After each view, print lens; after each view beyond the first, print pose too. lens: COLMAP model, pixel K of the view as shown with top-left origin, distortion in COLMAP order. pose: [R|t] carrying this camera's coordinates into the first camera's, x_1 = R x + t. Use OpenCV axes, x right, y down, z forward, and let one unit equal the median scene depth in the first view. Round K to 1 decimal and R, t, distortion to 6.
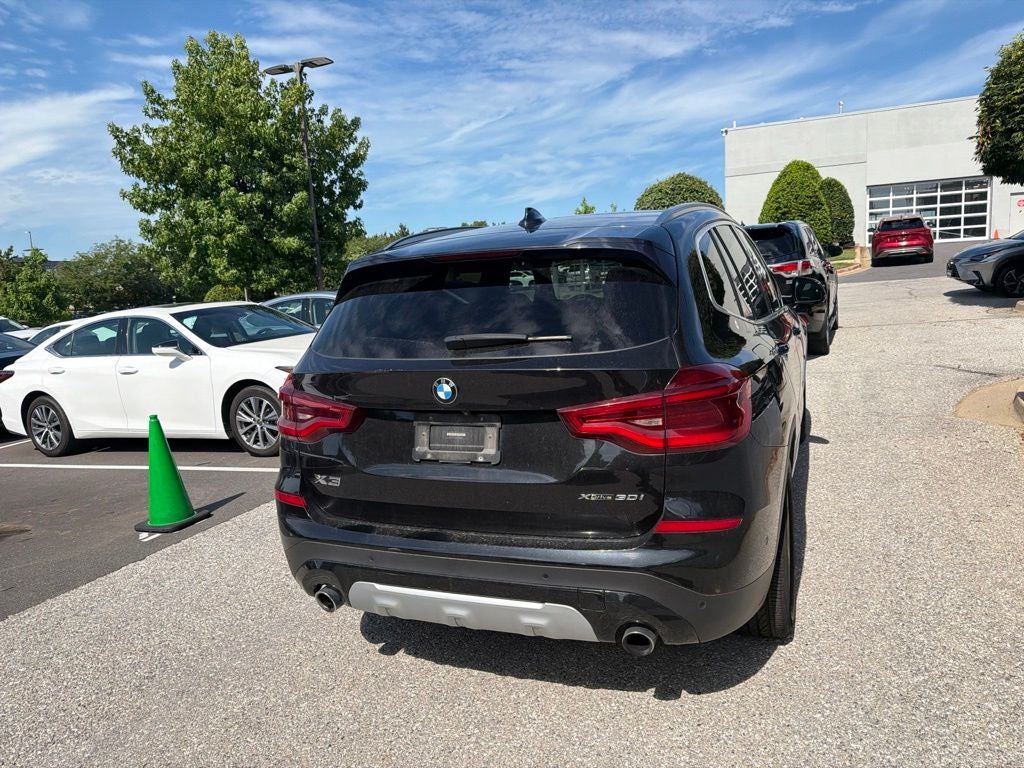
lens RADIAL K [[718.5, 0, 516.5], [0, 718.5, 393.4], [0, 0, 1]] dist [0.025821, -0.031705]
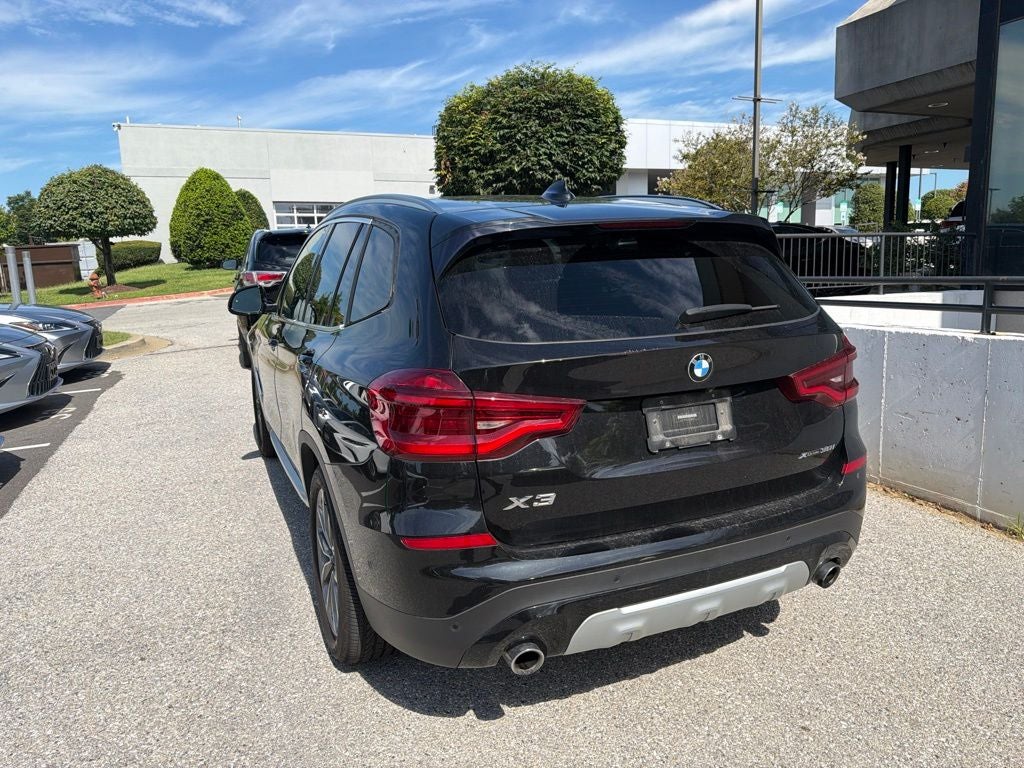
lens RADIAL K [[718.5, 0, 514.8], [0, 718.5, 391.7], [0, 0, 1]] dist [0.025821, -0.031705]
pose [[0.690200, -0.091295, 0.717836, -0.416173], [0.104662, 0.994173, 0.025806, -0.009844], [-0.716010, 0.057319, 0.695733, 0.238876]]
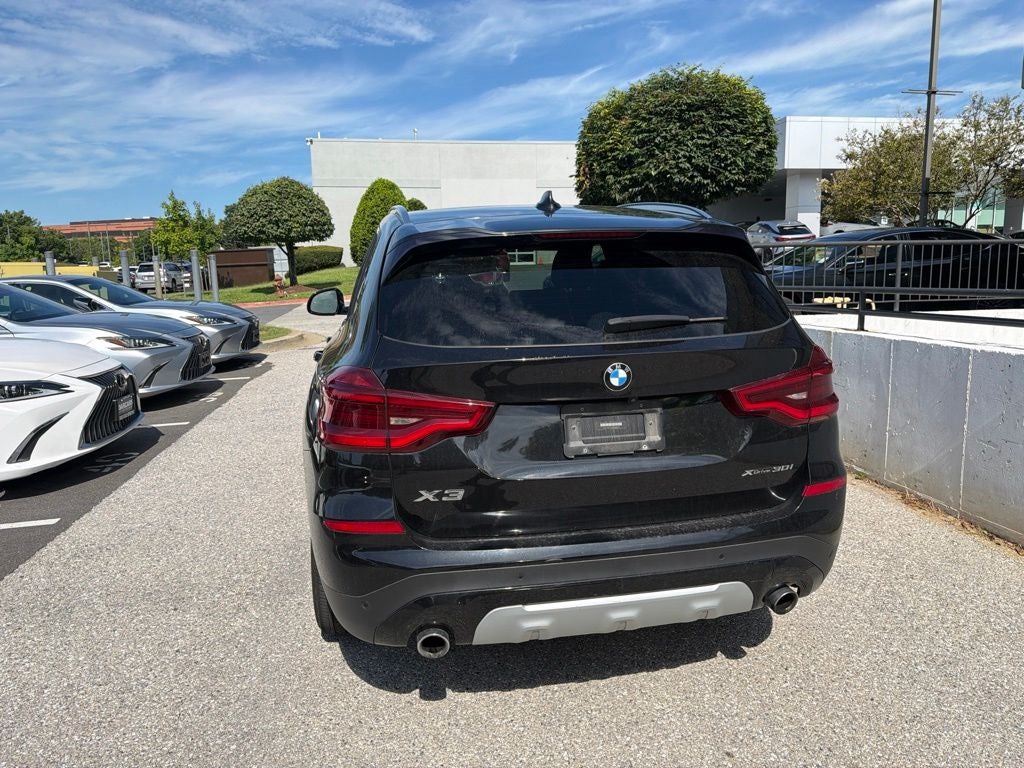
lens RADIAL K [[718.5, 0, 515.4], [0, 718.5, 393.4], [0, 0, 1]] dist [0.025821, -0.031705]
pose [[0.836194, -0.051494, 0.546011, -0.321723], [0.059157, 0.998242, 0.003546, 0.002898], [-0.545234, 0.029335, 0.837770, 0.133558]]
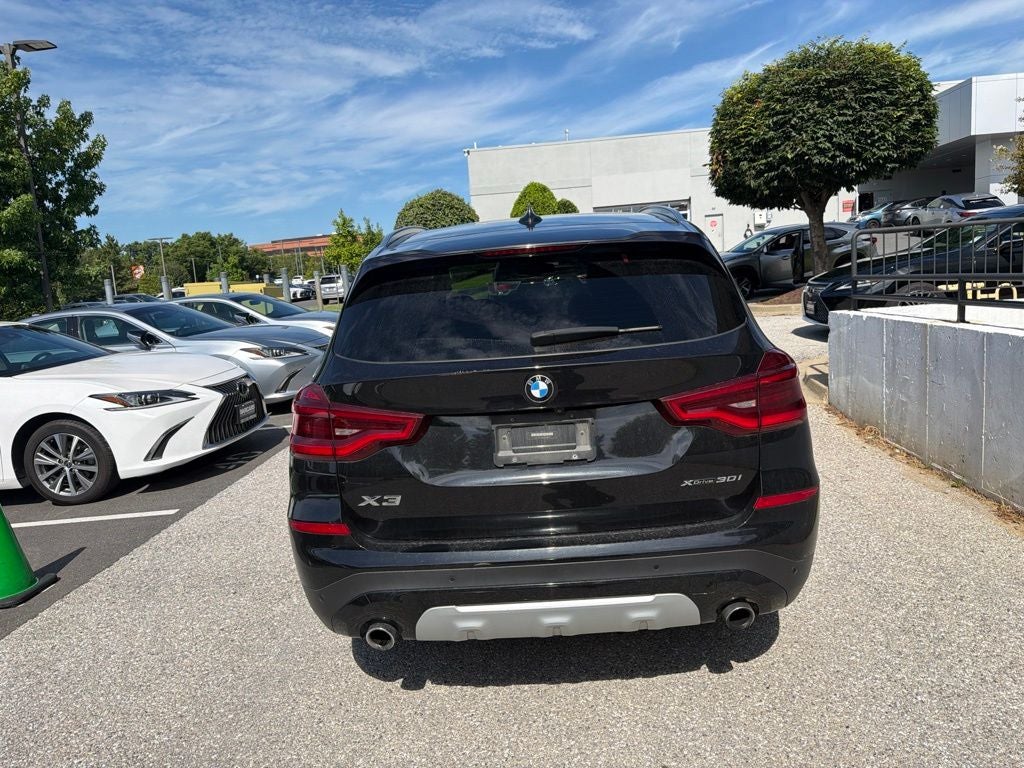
lens RADIAL K [[718.5, 0, 516.0], [0, 718.5, 389.5], [0, 0, 1]] dist [0.025821, -0.031705]
pose [[0.937465, -0.062914, 0.342347, -0.204195], [0.071479, 0.997364, -0.012447, 0.003148], [-0.340662, 0.036140, 0.939491, 0.051763]]
